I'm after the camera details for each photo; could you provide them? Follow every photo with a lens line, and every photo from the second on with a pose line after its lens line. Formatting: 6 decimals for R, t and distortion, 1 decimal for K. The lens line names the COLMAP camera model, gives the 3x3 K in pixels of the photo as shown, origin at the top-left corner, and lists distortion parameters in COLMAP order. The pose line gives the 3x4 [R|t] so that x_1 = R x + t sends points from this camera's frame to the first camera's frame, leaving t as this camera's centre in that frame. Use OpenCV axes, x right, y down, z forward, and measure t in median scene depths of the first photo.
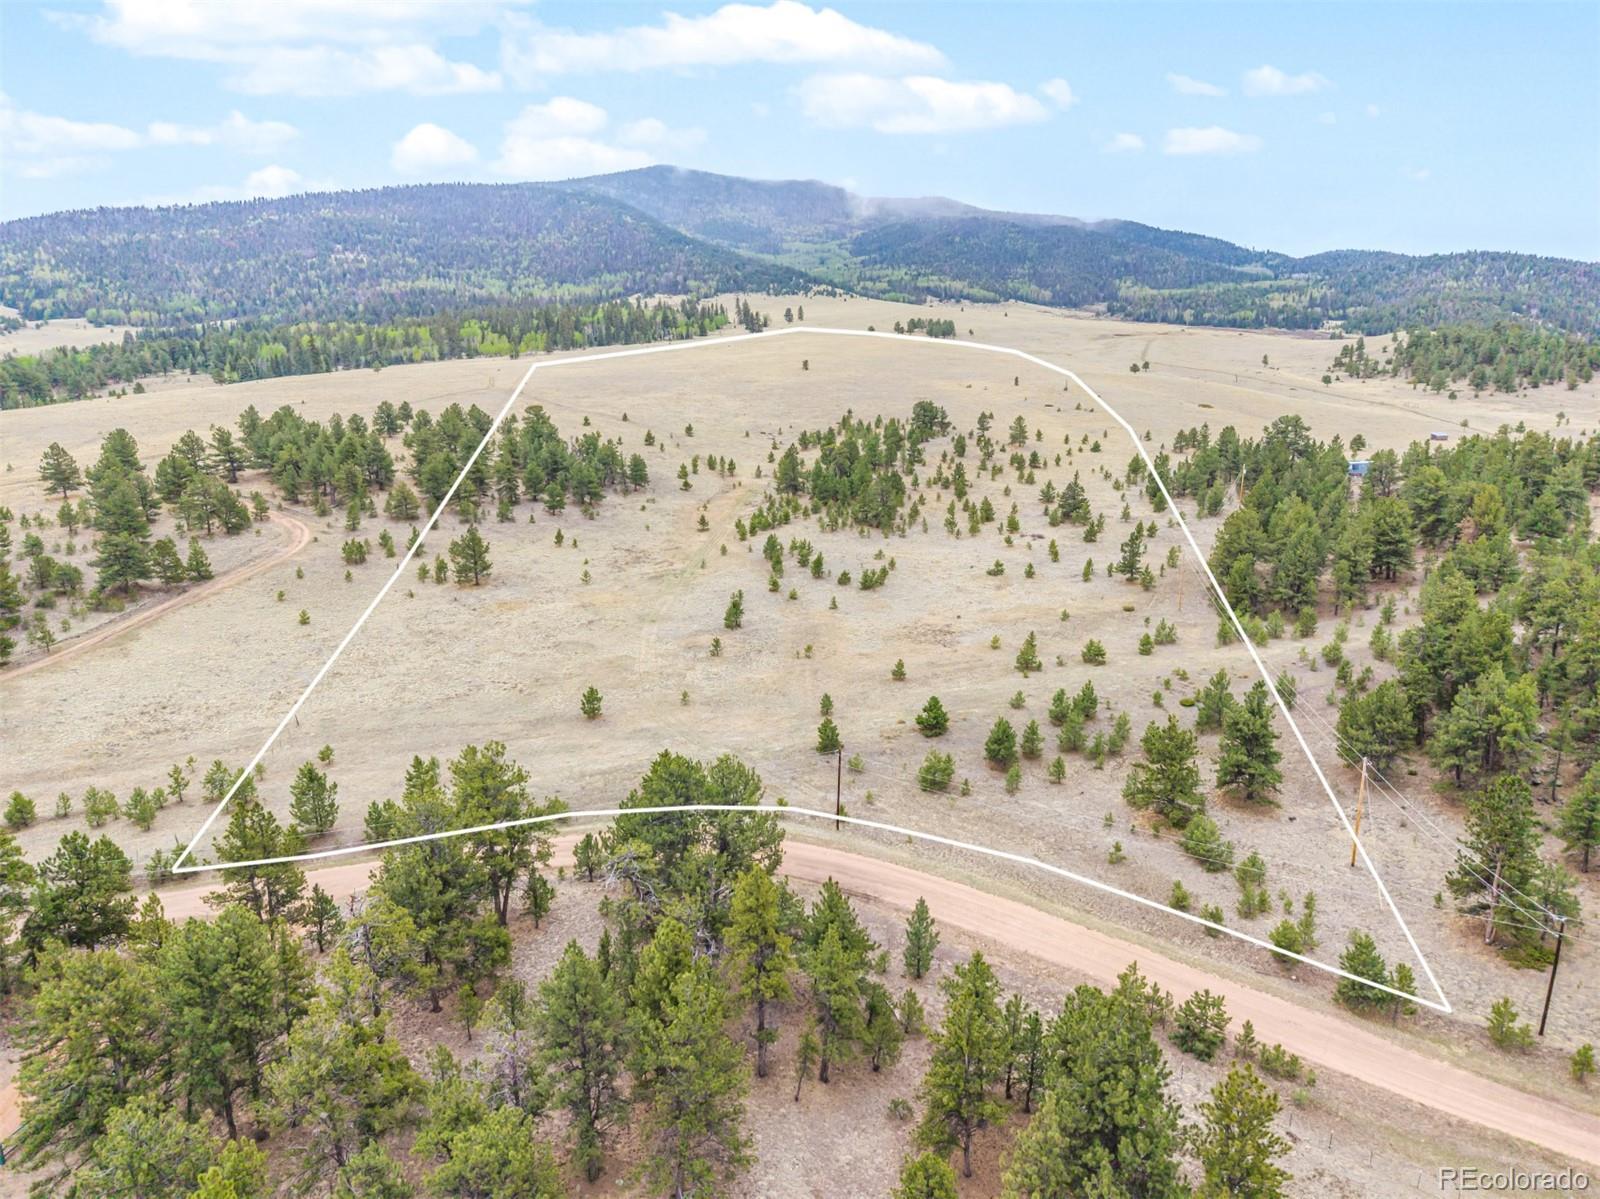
lens RADIAL K [[1084.9, 0, 797.4], [0, 1084.9, 600.6], [0, 0, 1]] dist [0.017382, -0.008608]
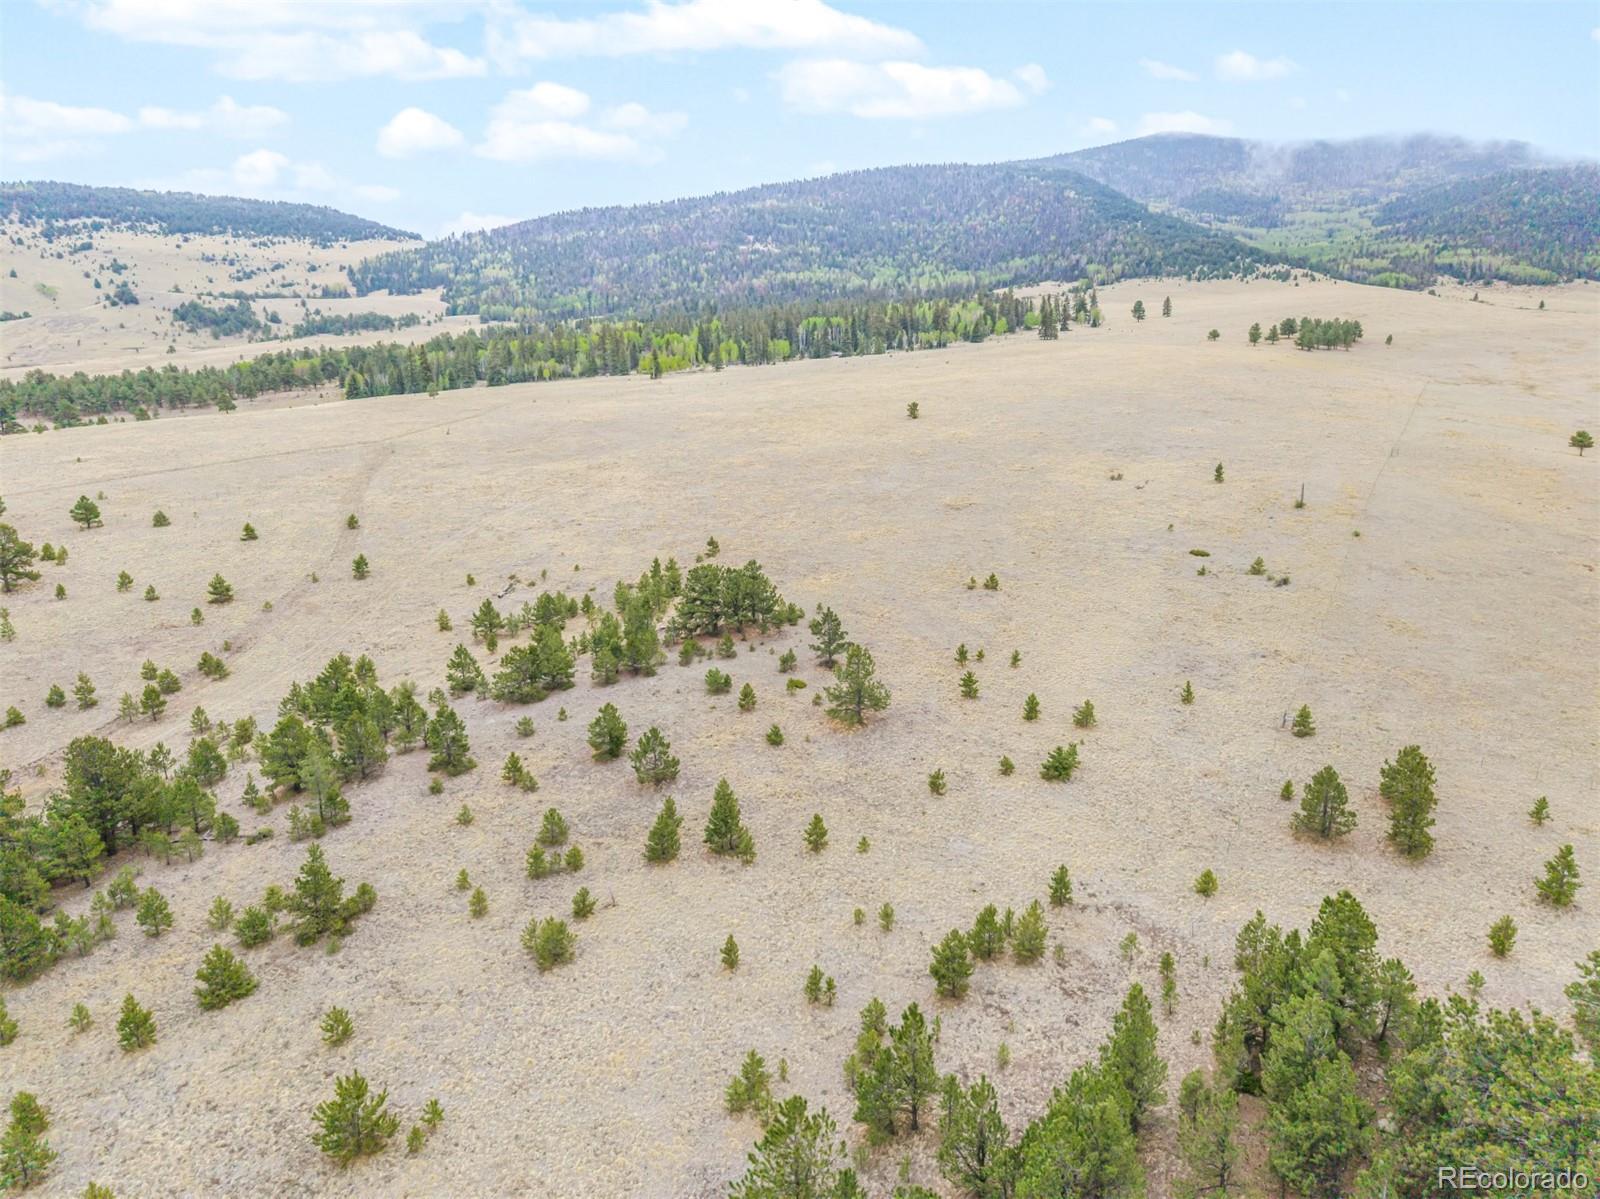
lens RADIAL K [[1084.9, 0, 801.1], [0, 1084.9, 594.2], [0, 0, 1]] dist [0.017382, -0.008608]
pose [[0.894837, 0.110475, -0.432506, 0.078667], [-0.106632, 0.993744, 0.033213, -0.045370], [0.433469, 0.016398, 0.901019, 0.151001]]
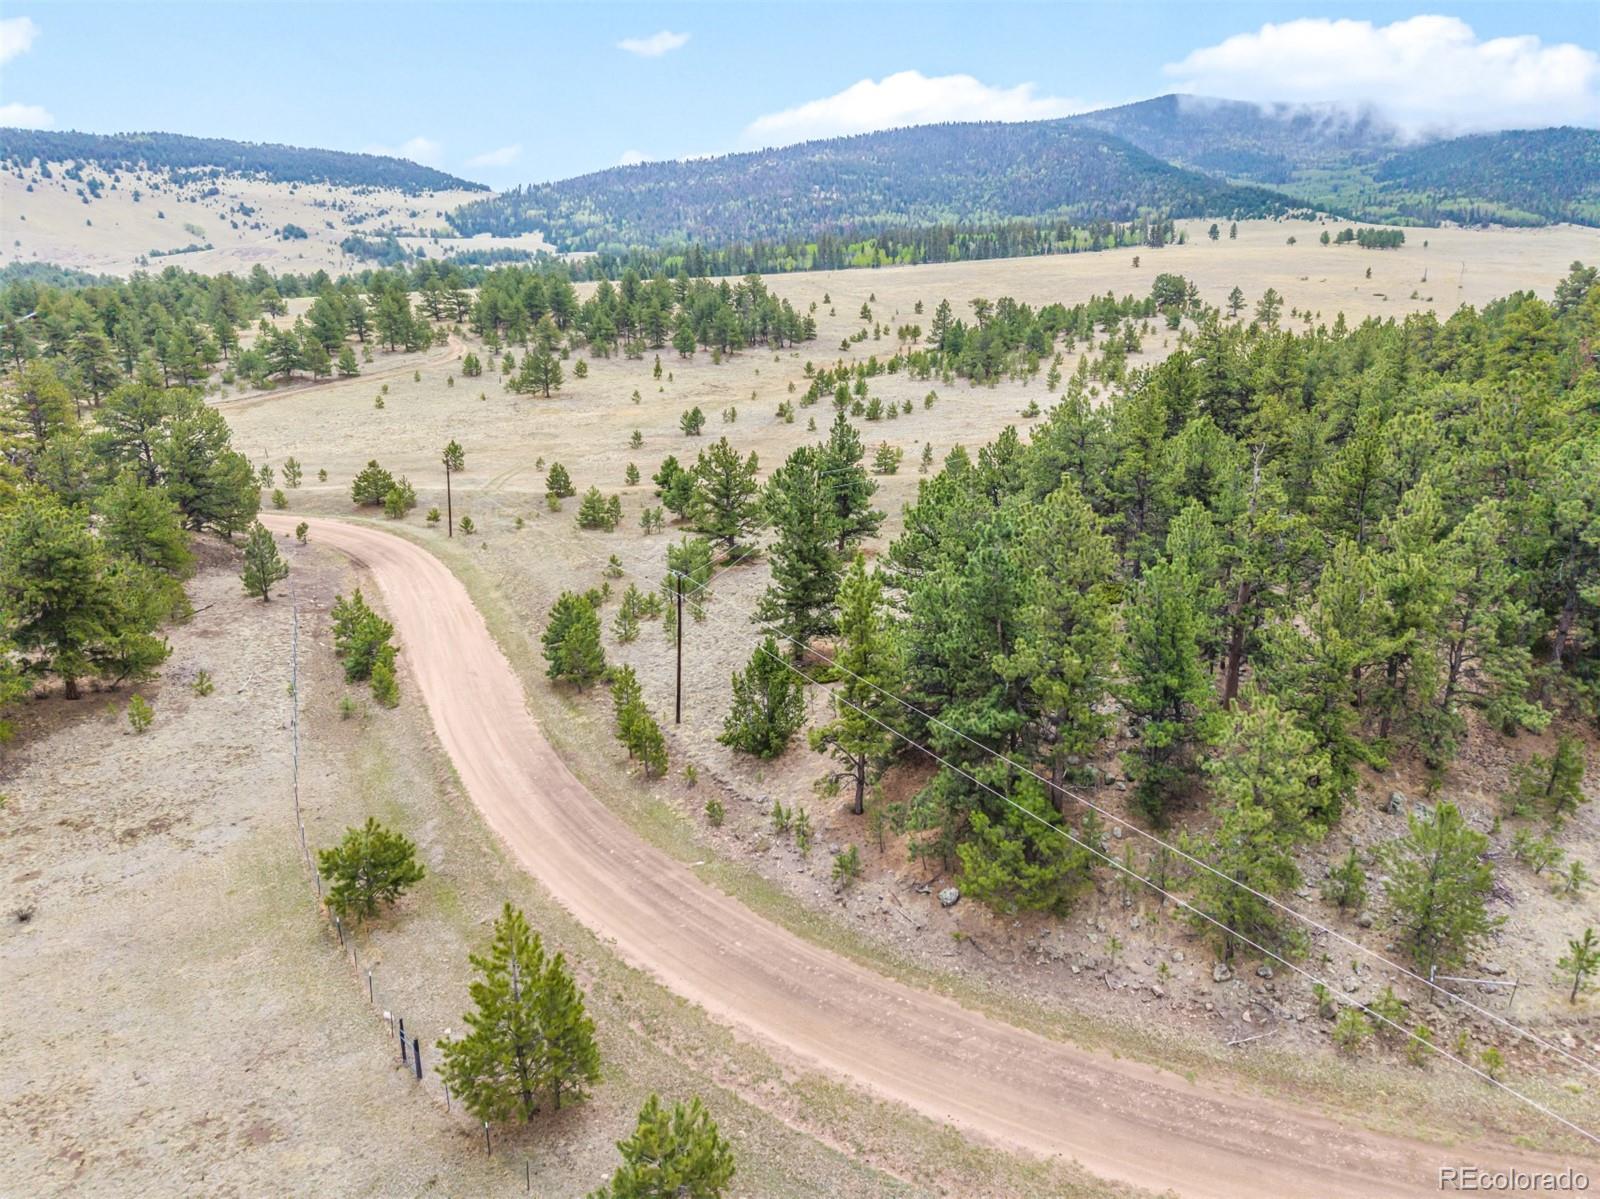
lens RADIAL K [[1084.9, 0, 795.3], [0, 1084.9, 597.5], [0, 0, 1]] dist [0.017382, -0.008608]
pose [[0.900717, 0.123451, -0.416497, 0.057903], [-0.107490, 0.992292, 0.061660, 0.012938], [0.420898, -0.010769, 0.907044, 0.015891]]
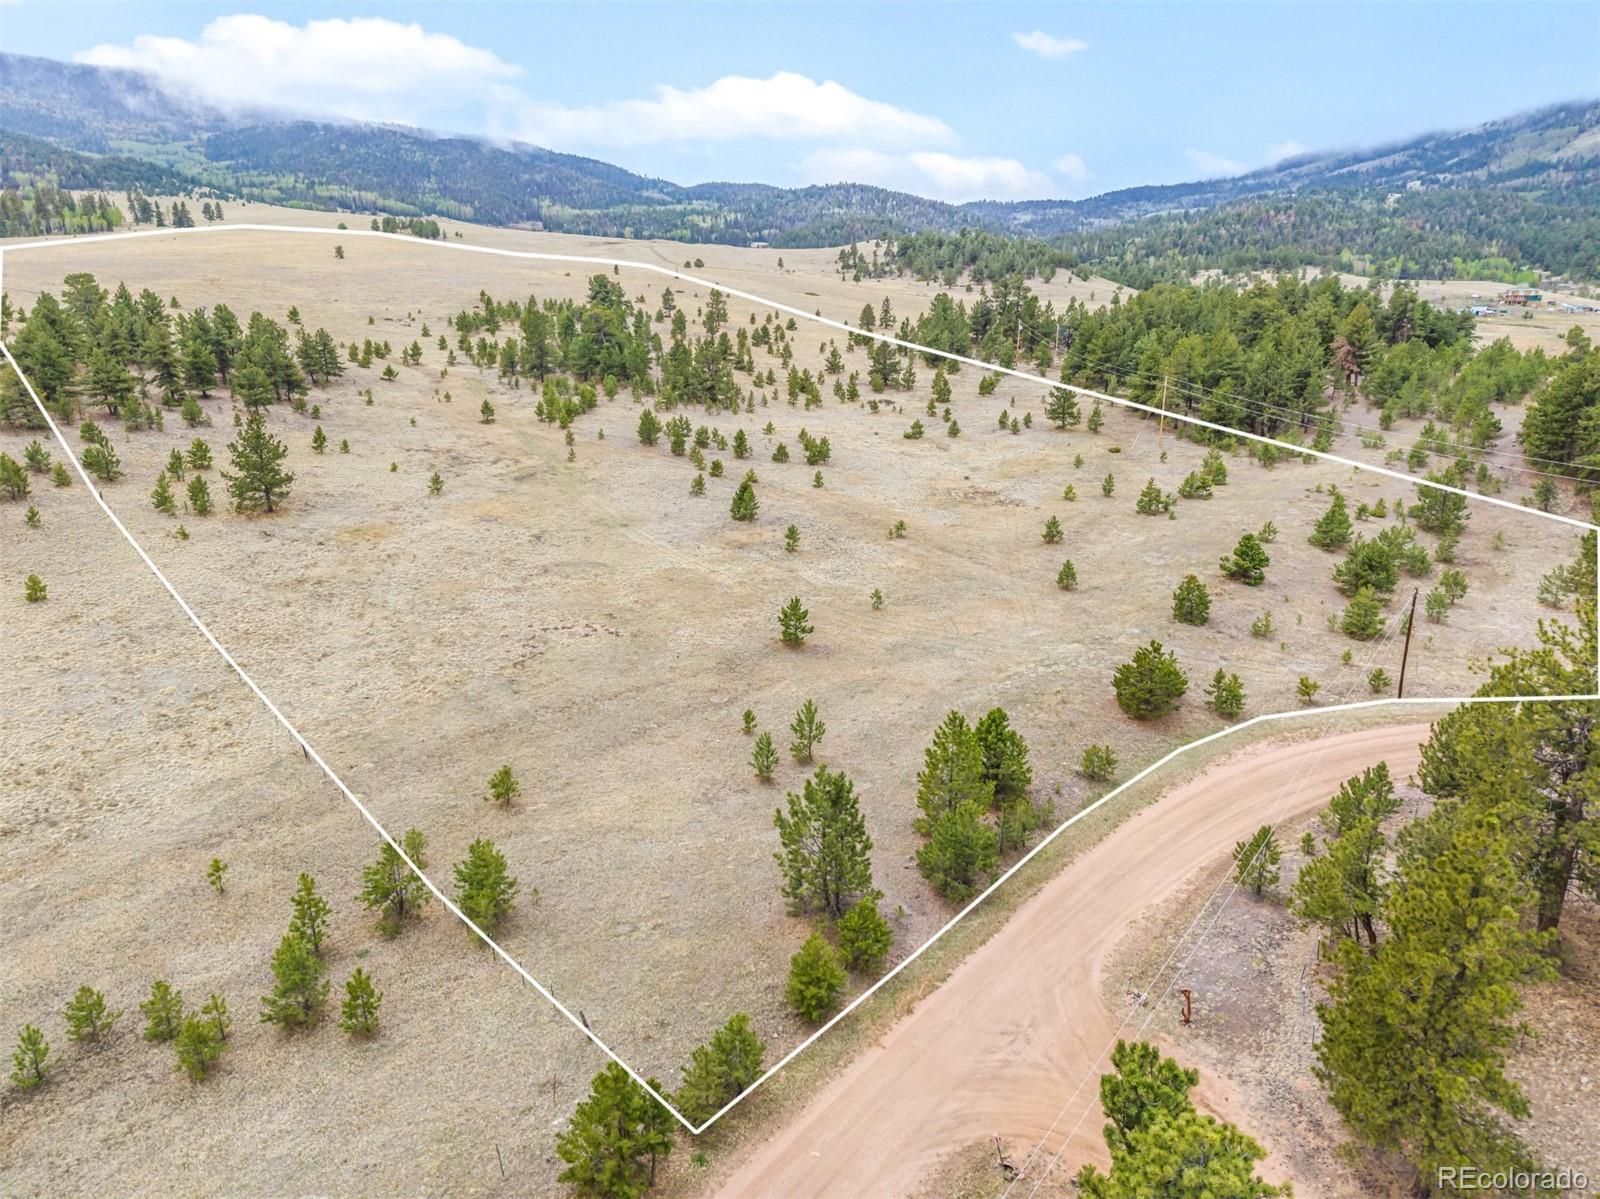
lens RADIAL K [[1084.9, 0, 800.6], [0, 1084.9, 597.3], [0, 0, 1]] dist [0.017382, -0.008608]
pose [[0.853750, -0.147432, 0.499374, -0.049287], [0.120148, 0.988974, 0.086569, 0.002252], [-0.506632, -0.013910, 0.862050, 0.044370]]
